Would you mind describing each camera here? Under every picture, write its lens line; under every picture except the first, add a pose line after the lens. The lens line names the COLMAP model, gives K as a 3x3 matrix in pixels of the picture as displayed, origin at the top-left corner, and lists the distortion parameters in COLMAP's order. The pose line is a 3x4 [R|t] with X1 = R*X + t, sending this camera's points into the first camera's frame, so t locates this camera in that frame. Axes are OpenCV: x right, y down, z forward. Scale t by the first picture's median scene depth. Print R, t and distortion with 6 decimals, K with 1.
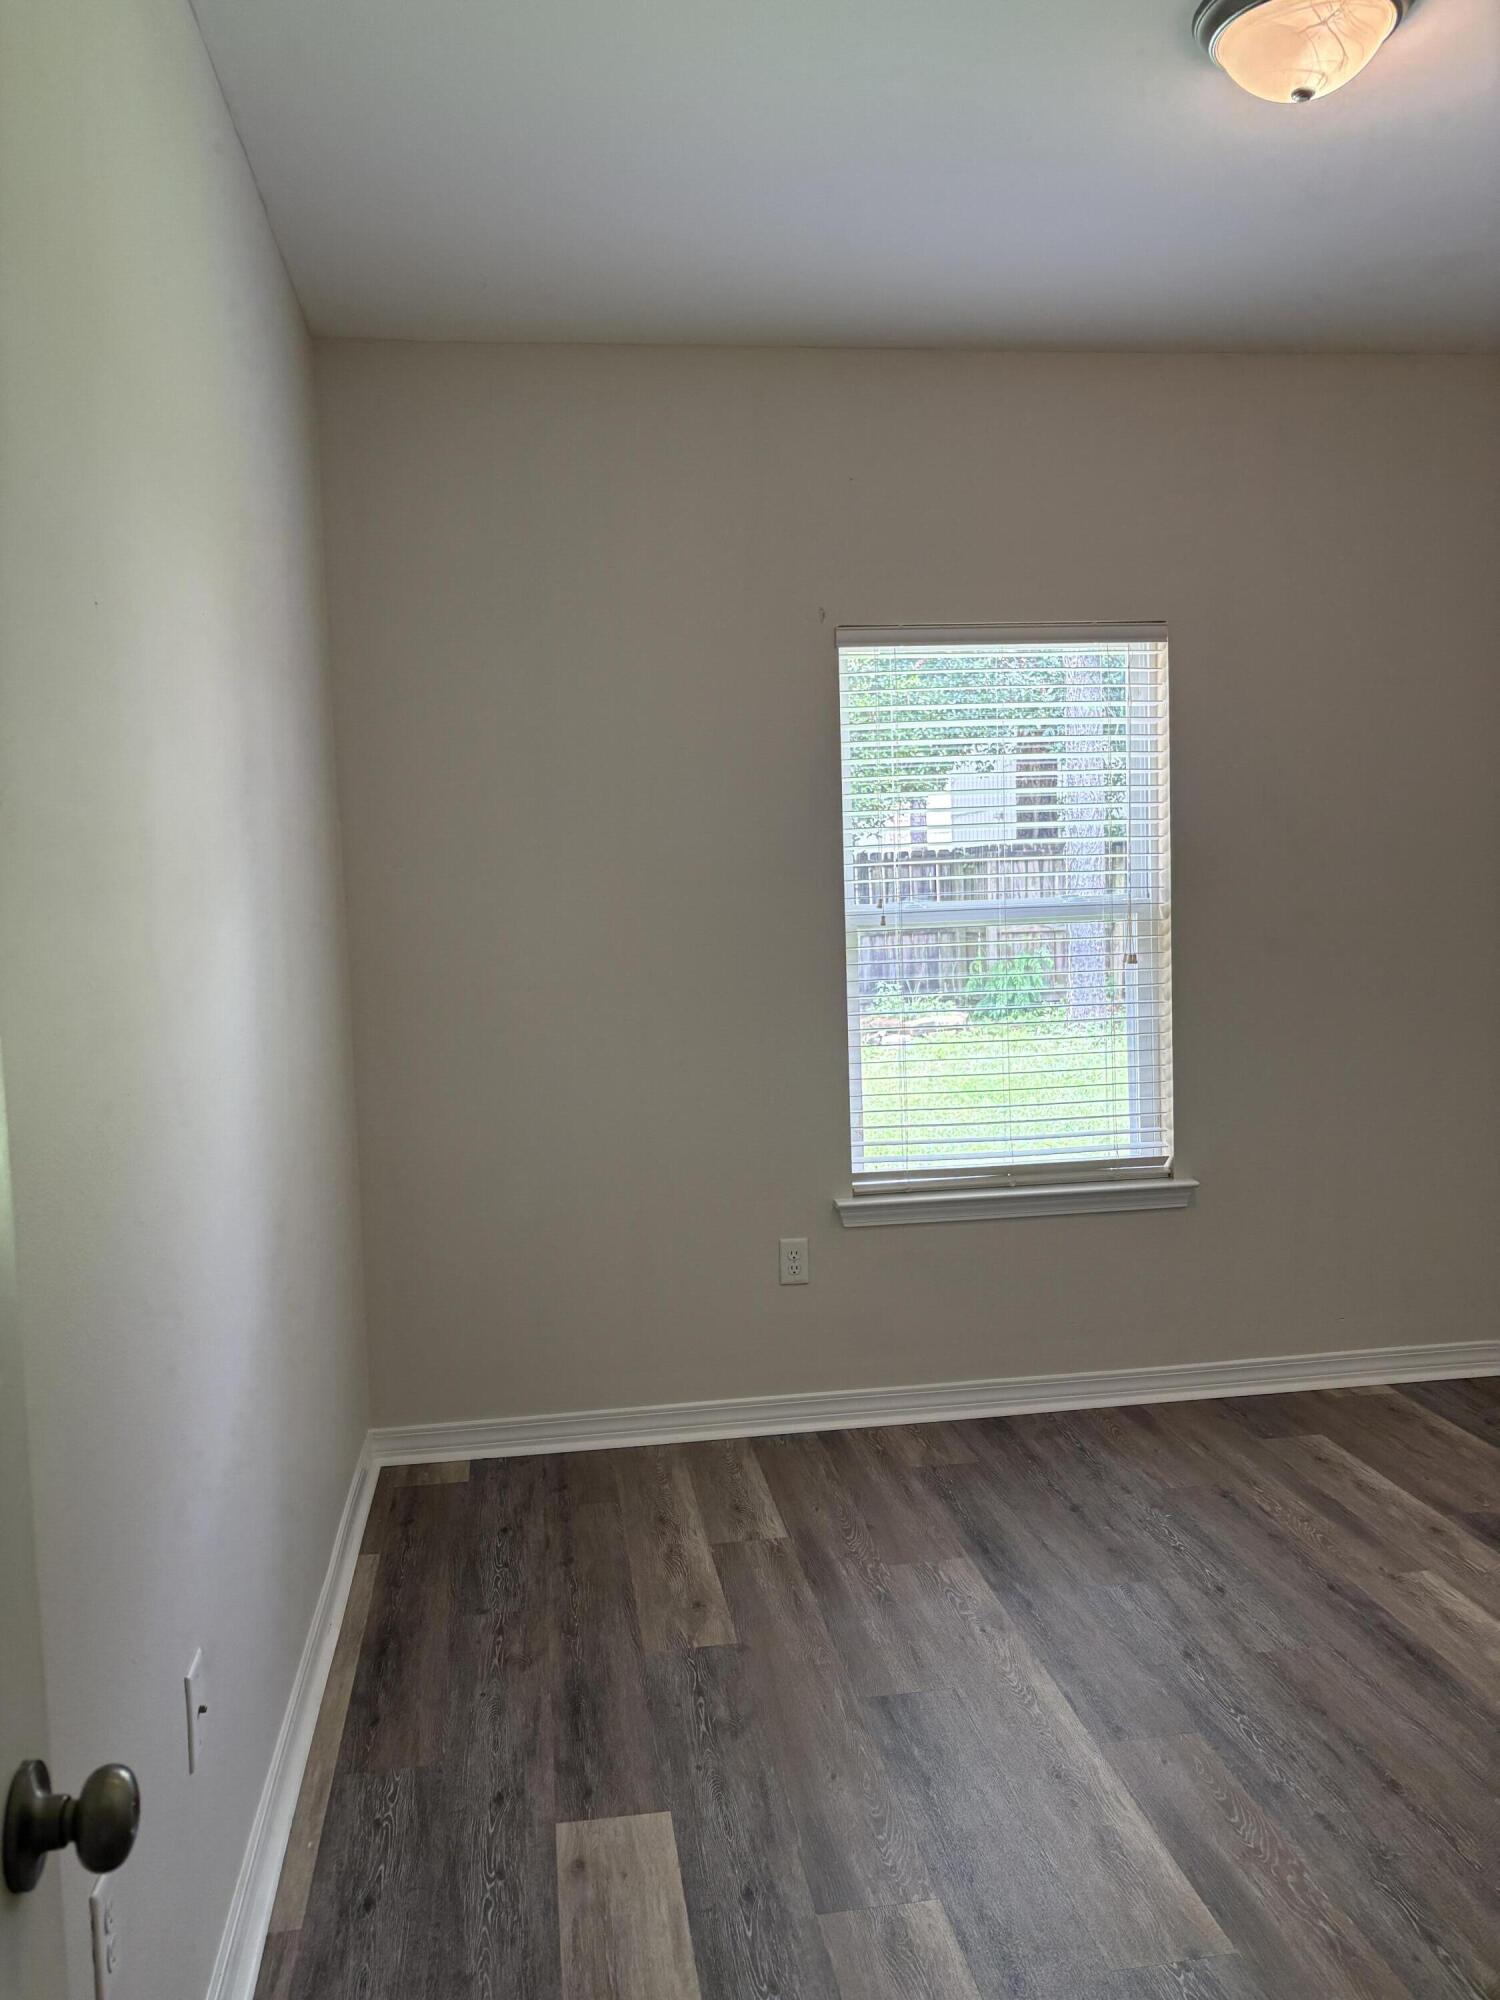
lens RADIAL K [[1507.4, 0, 734.6], [0, 1507.4, 994.0], [0, 0, 1]] dist [0.044248, -0.047484]
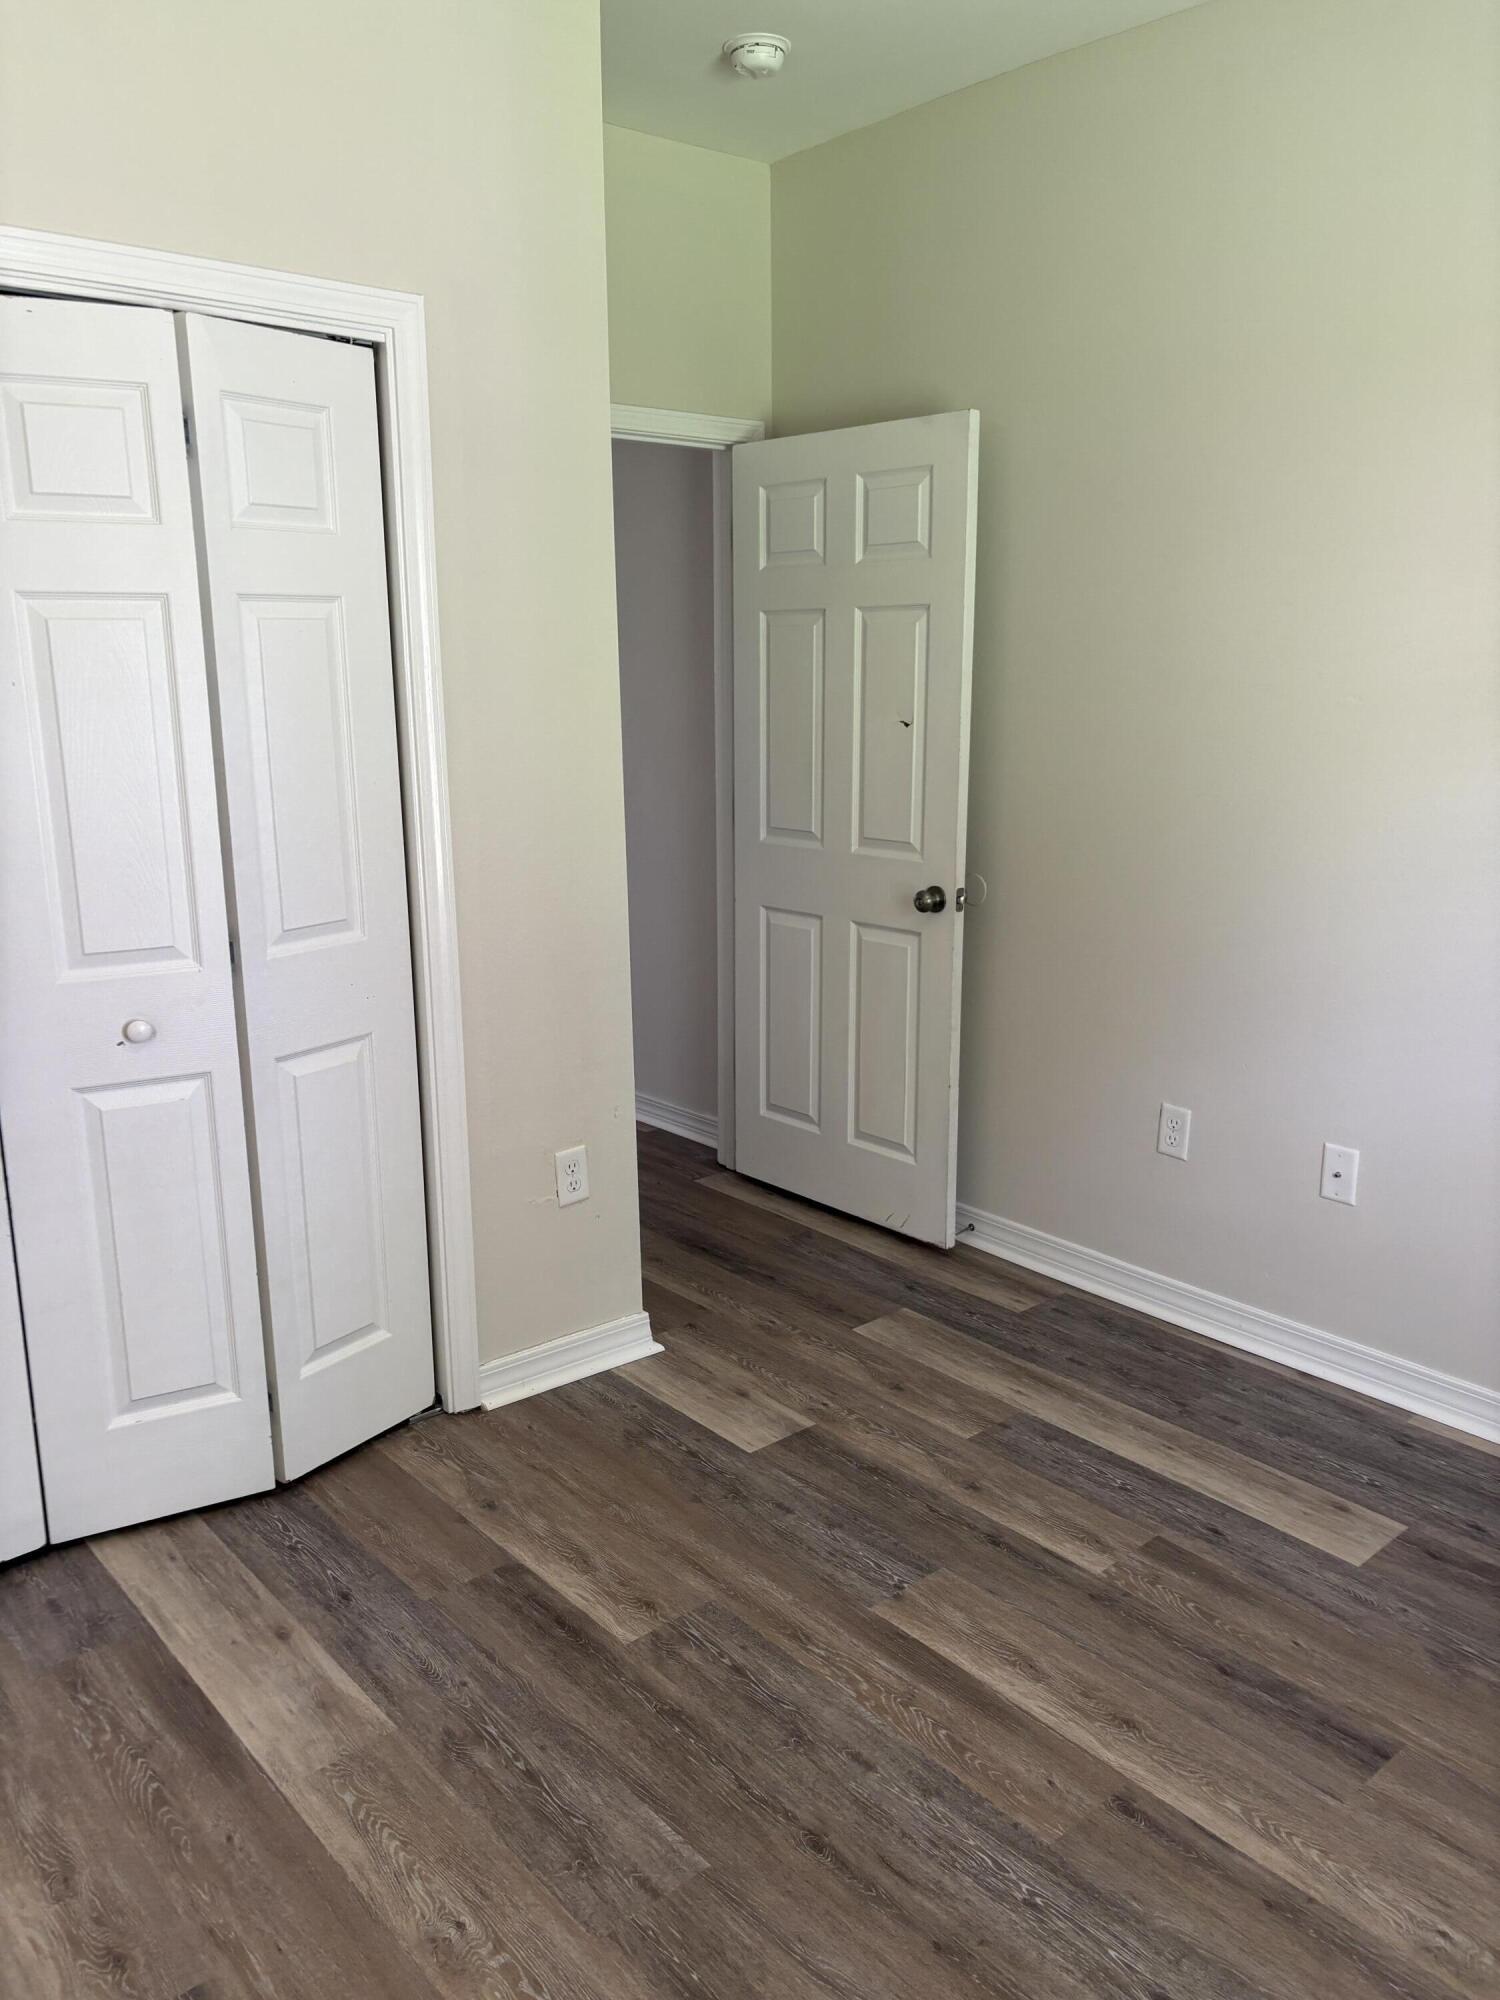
lens RADIAL K [[1507.4, 0, 734.6], [0, 1507.4, 994.0], [0, 0, 1]] dist [0.044248, -0.047484]
pose [[-0.842899, 0.148988, -0.517034, 0.862859], [-0.013982, 0.954512, 0.297846, -0.175314], [0.537891, 0.258283, -0.802473, 1.581976]]
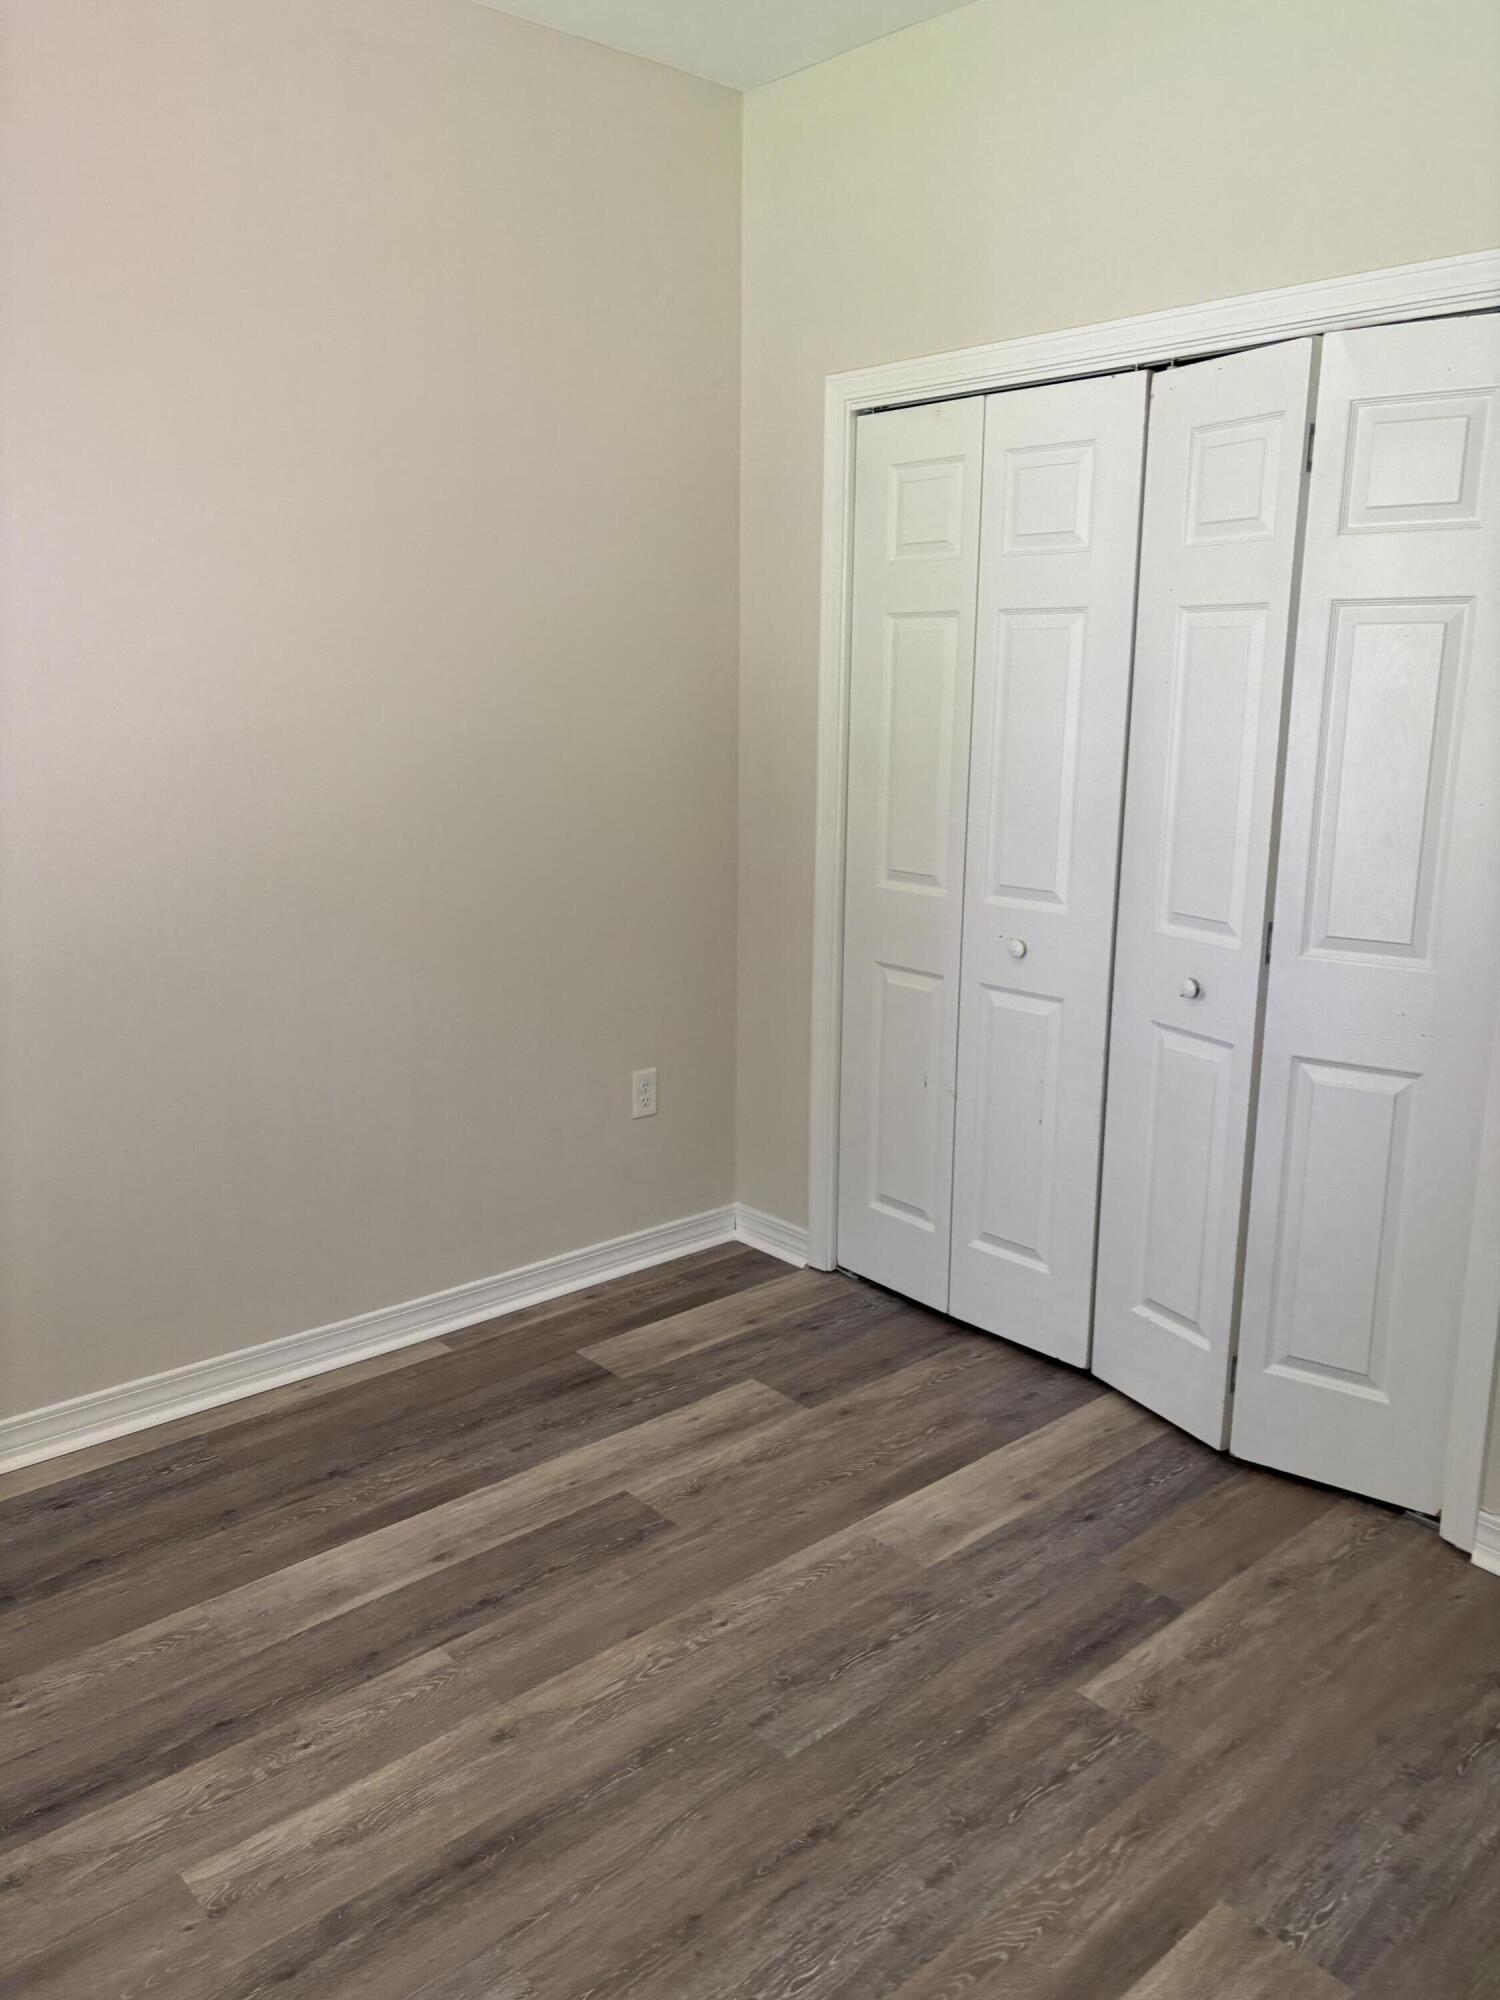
lens RADIAL K [[1507.4, 0, 734.6], [0, 1507.4, 994.0], [0, 0, 1]] dist [0.044248, -0.047484]
pose [[-0.541134, -0.151441, 0.827188, -0.172449], [0.079599, 0.970010, 0.229661, -0.130440], [-0.837161, 0.190120, -0.512851, 1.435959]]
